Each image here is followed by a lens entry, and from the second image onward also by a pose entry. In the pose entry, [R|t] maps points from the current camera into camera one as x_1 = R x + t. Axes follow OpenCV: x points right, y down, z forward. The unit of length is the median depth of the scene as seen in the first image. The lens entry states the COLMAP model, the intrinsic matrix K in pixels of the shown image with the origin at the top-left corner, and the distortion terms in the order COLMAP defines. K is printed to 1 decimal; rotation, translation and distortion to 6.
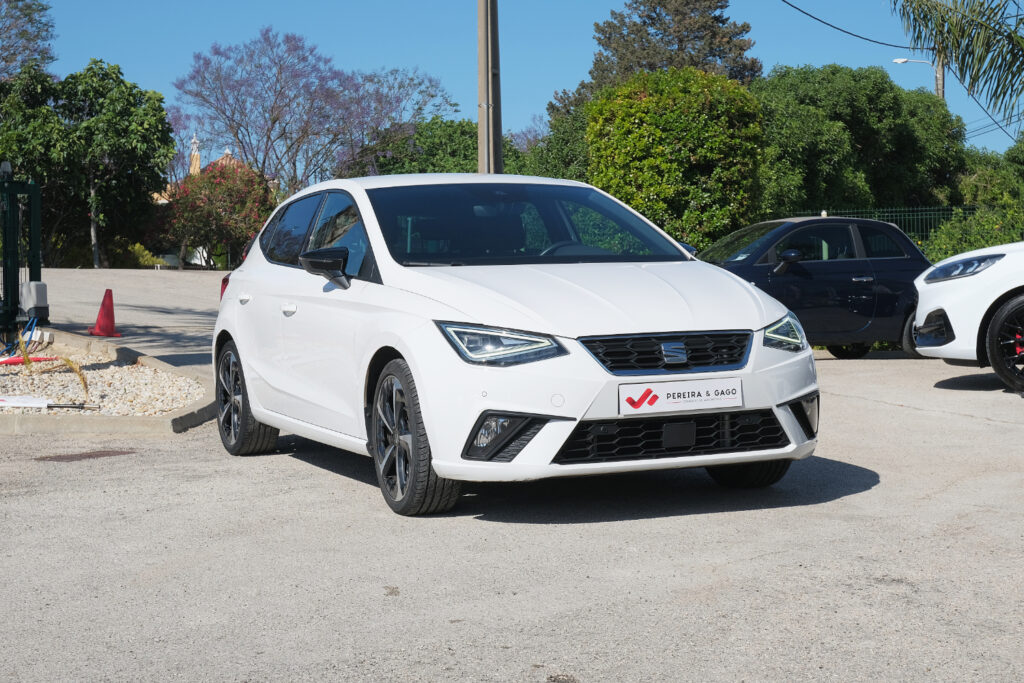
lens RADIAL K [[1758.9, 0, 509.0], [0, 1758.9, 348.3], [0, 0, 1]] dist [-0.021817, 0.000000]
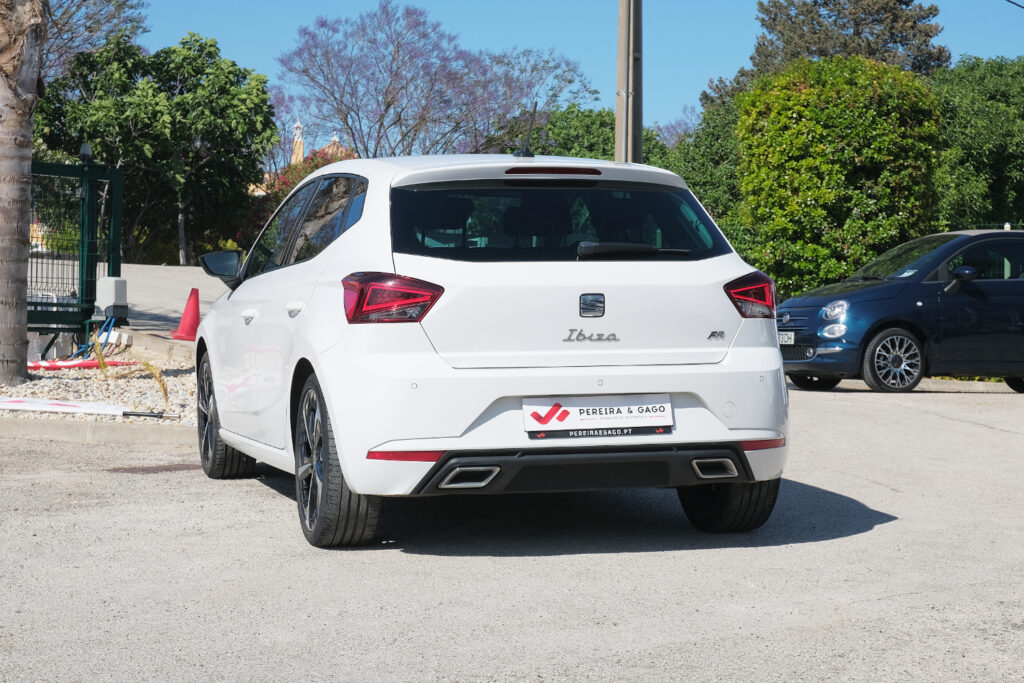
lens RADIAL K [[2024.6, 0, 516.6], [0, 2024.6, 336.4], [0, 0, 1]] dist [-0.011672, 0.000000]
pose [[0.997309, 0.031369, -0.066257, 0.004543], [-0.032504, 0.999341, -0.016132, 0.002005], [0.065708, 0.018242, 0.997672, -0.017269]]
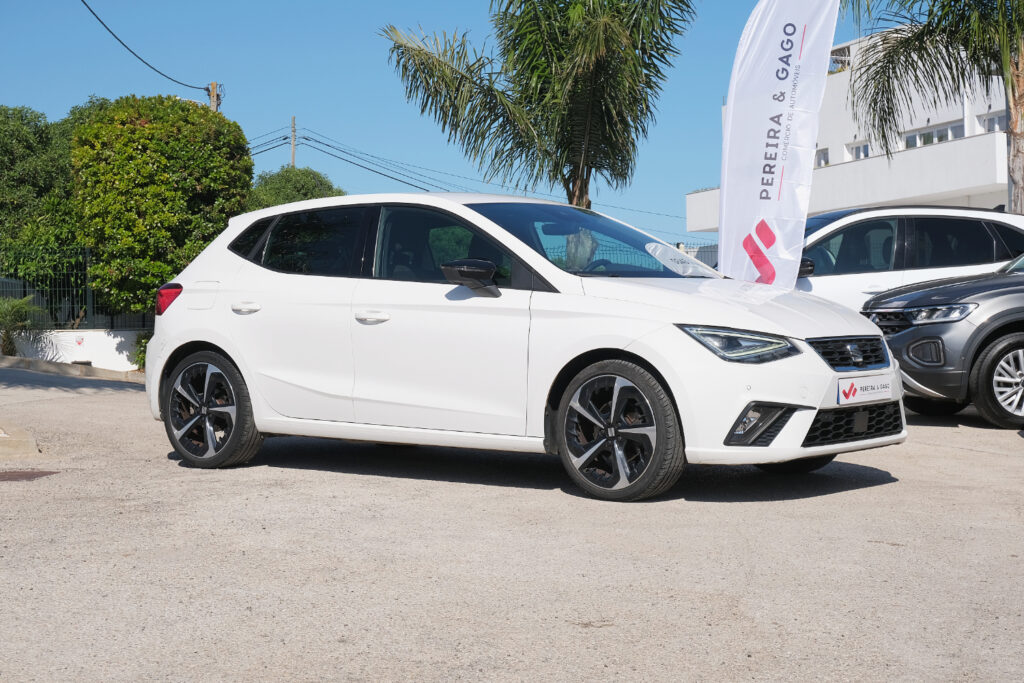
lens RADIAL K [[1808.7, 0, 509.4], [0, 1808.7, 341.8], [0, 0, 1]] dist [-0.013844, 0.000000]
pose [[0.876029, 0.007777, 0.482196, -0.236796], [0.006136, 0.999609, -0.027271, 0.009074], [-0.482219, 0.026849, 0.875639, 0.013790]]
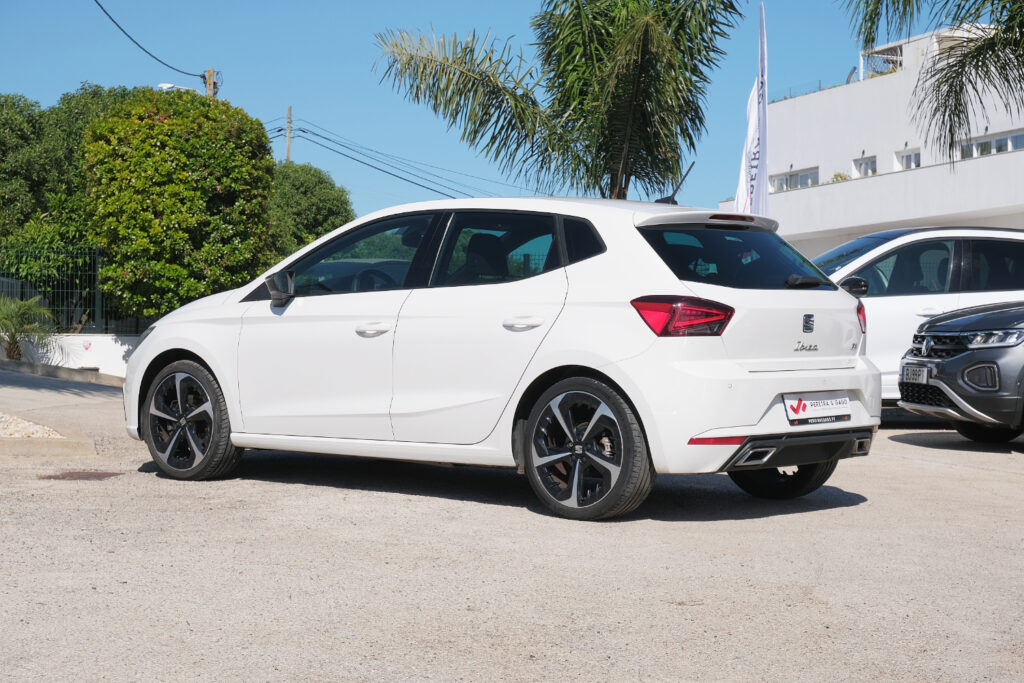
lens RADIAL K [[2024.6, 0, 514.6], [0, 2024.6, 343.2], [0, 0, 1]] dist [-0.011672, 0.000000]
pose [[0.874842, 0.032762, 0.483299, -0.283000], [-0.017726, 0.999207, -0.035647, 0.012487], [-0.484084, 0.022618, 0.874729, -0.036006]]
